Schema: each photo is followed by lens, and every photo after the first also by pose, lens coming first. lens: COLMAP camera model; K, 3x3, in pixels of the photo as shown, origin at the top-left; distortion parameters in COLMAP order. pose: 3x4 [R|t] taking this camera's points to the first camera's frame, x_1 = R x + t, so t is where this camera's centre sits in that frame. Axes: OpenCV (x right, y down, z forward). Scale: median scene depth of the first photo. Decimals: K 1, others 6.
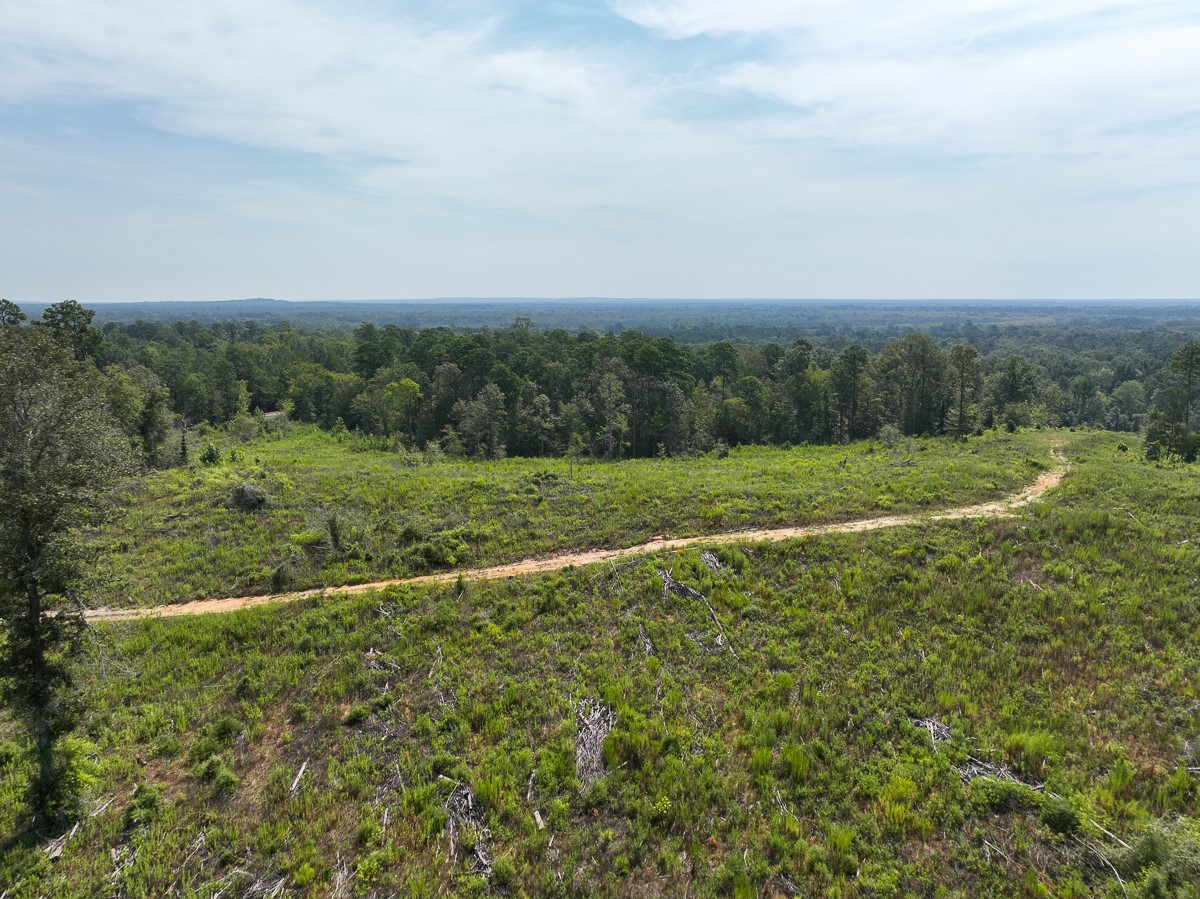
lens RADIAL K [[842.9, 0, 600.6], [0, 842.9, 448.9], [0, 0, 1]] dist [-0.001429, 0.017226]
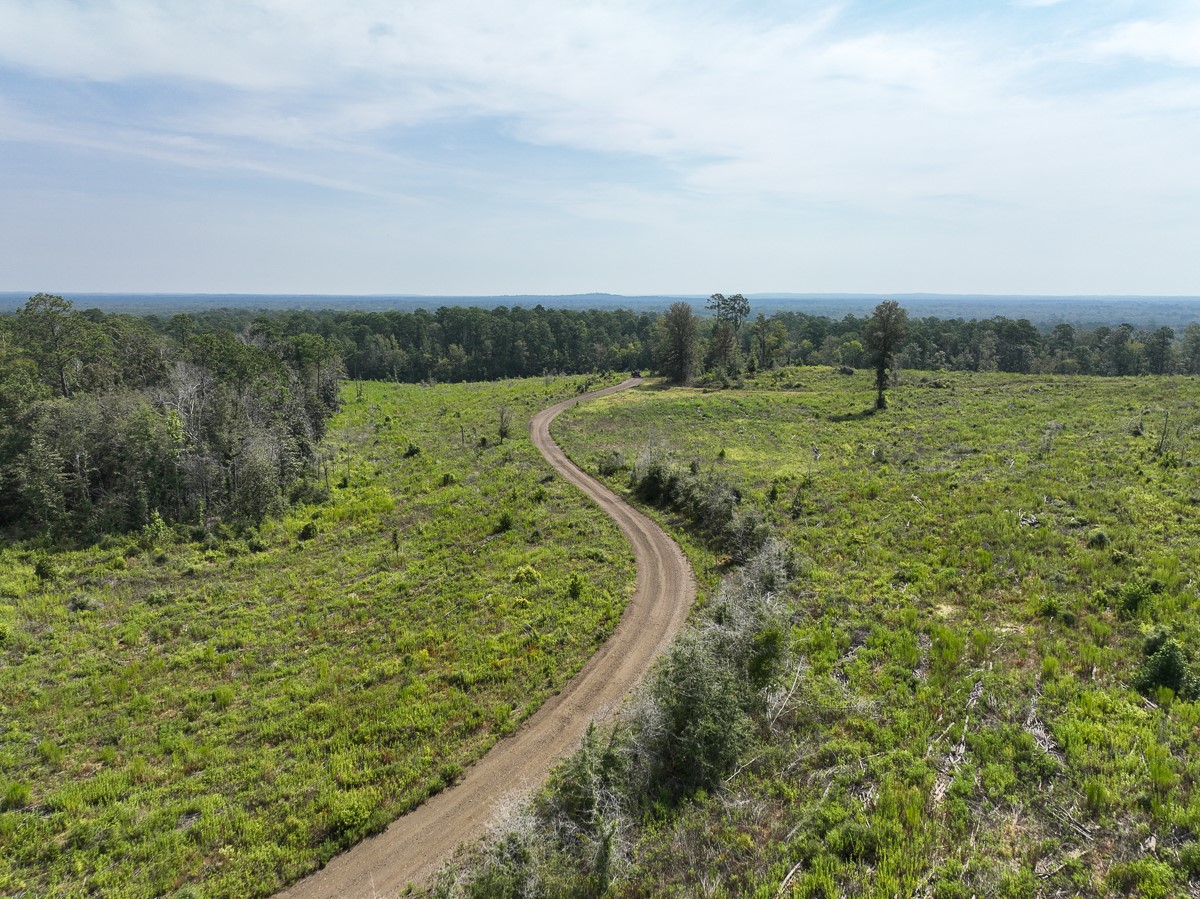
lens RADIAL K [[842.9, 0, 600.3], [0, 842.9, 450.4], [0, 0, 1]] dist [-0.001429, 0.017226]
pose [[0.933509, 0.070963, -0.351462, -0.086566], [-0.068481, 0.997462, 0.019504, 0.131142], [0.351954, 0.005862, 0.935999, -0.728667]]
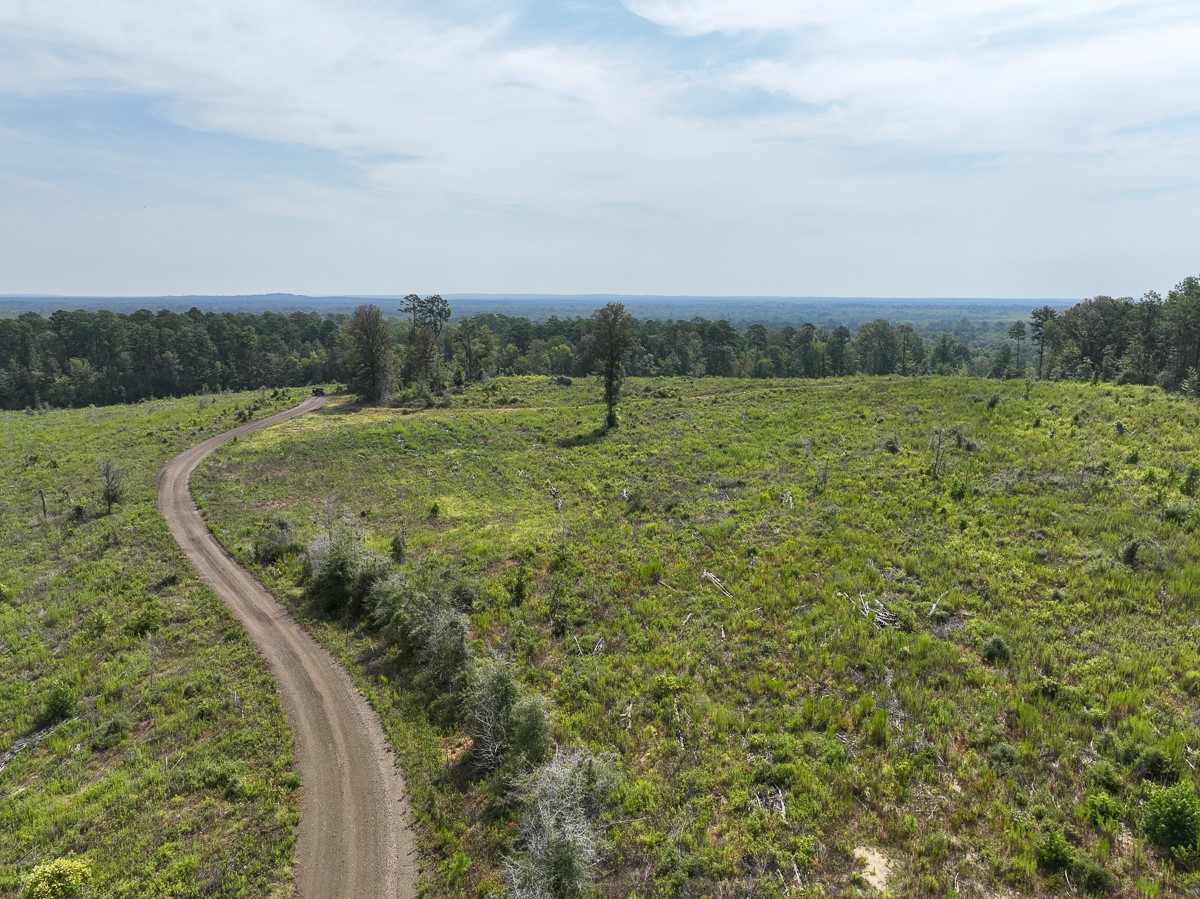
lens RADIAL K [[842.9, 0, 599.4], [0, 842.9, 450.6], [0, 0, 1]] dist [-0.001429, 0.017226]
pose [[0.999895, 0.008134, -0.012030, -0.127533], [-0.008065, 0.999951, 0.005756, 0.102047], [0.012076, -0.005658, 0.999911, -0.567493]]
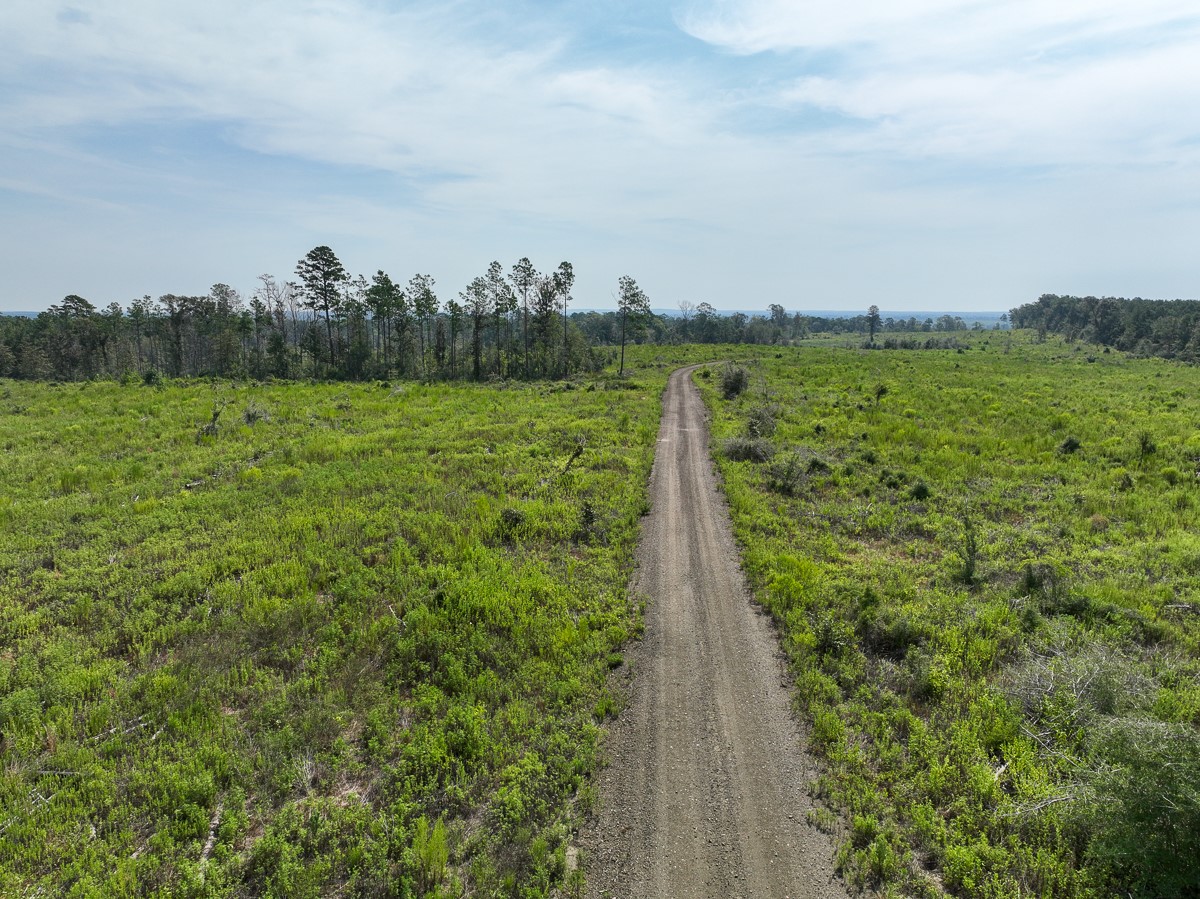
lens RADIAL K [[842.9, 0, 596.3], [0, 842.9, 454.5], [0, 0, 1]] dist [-0.001429, 0.017226]
pose [[0.997499, 0.014584, -0.069160, -0.811210], [-0.015062, 0.999866, -0.006392, 0.477696], [0.069058, 0.007418, 0.997585, -2.536815]]
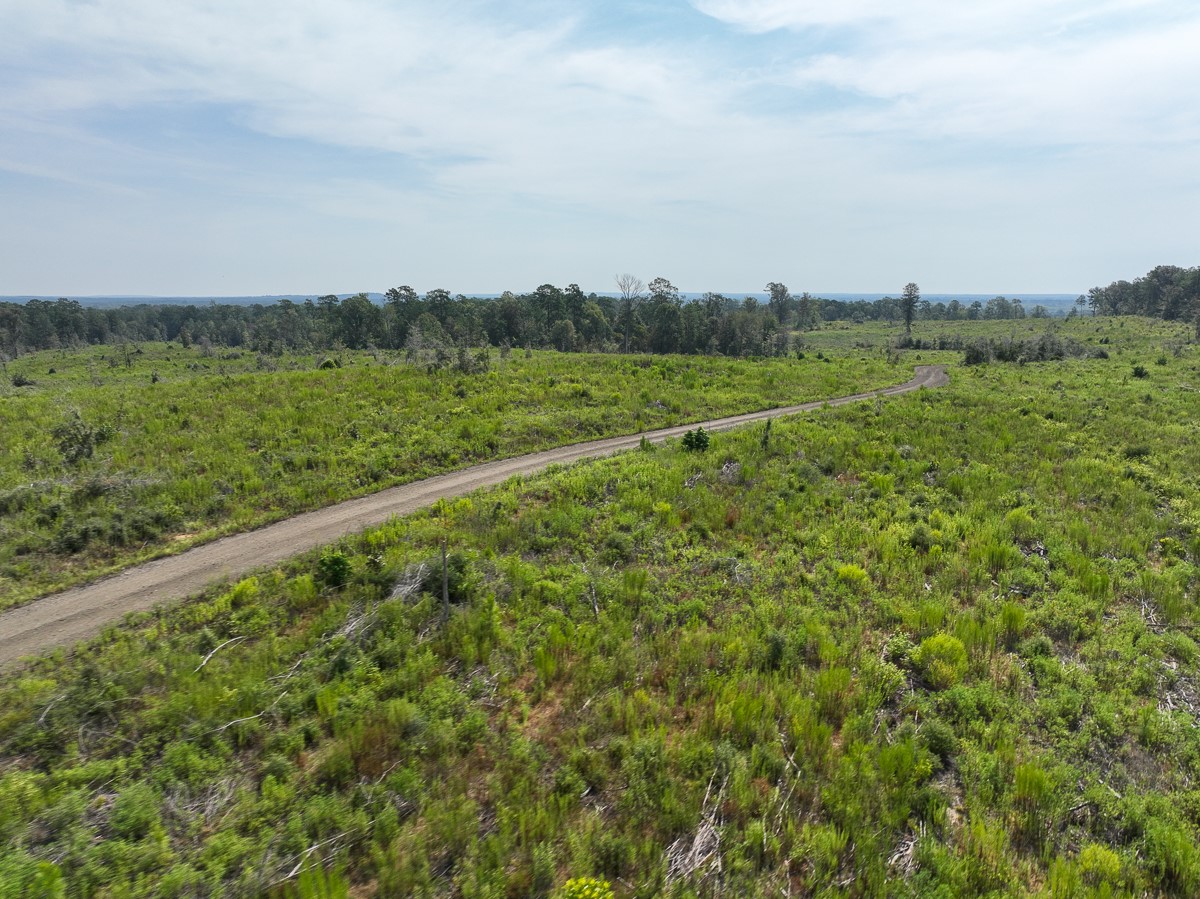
lens RADIAL K [[842.9, 0, 596.6], [0, 842.9, 451.7], [0, 0, 1]] dist [-0.001429, 0.017226]
pose [[0.996382, 0.016713, -0.083323, -0.668565], [-0.015969, 0.999827, 0.009585, 0.348016], [0.083469, -0.008220, 0.996477, -1.774051]]
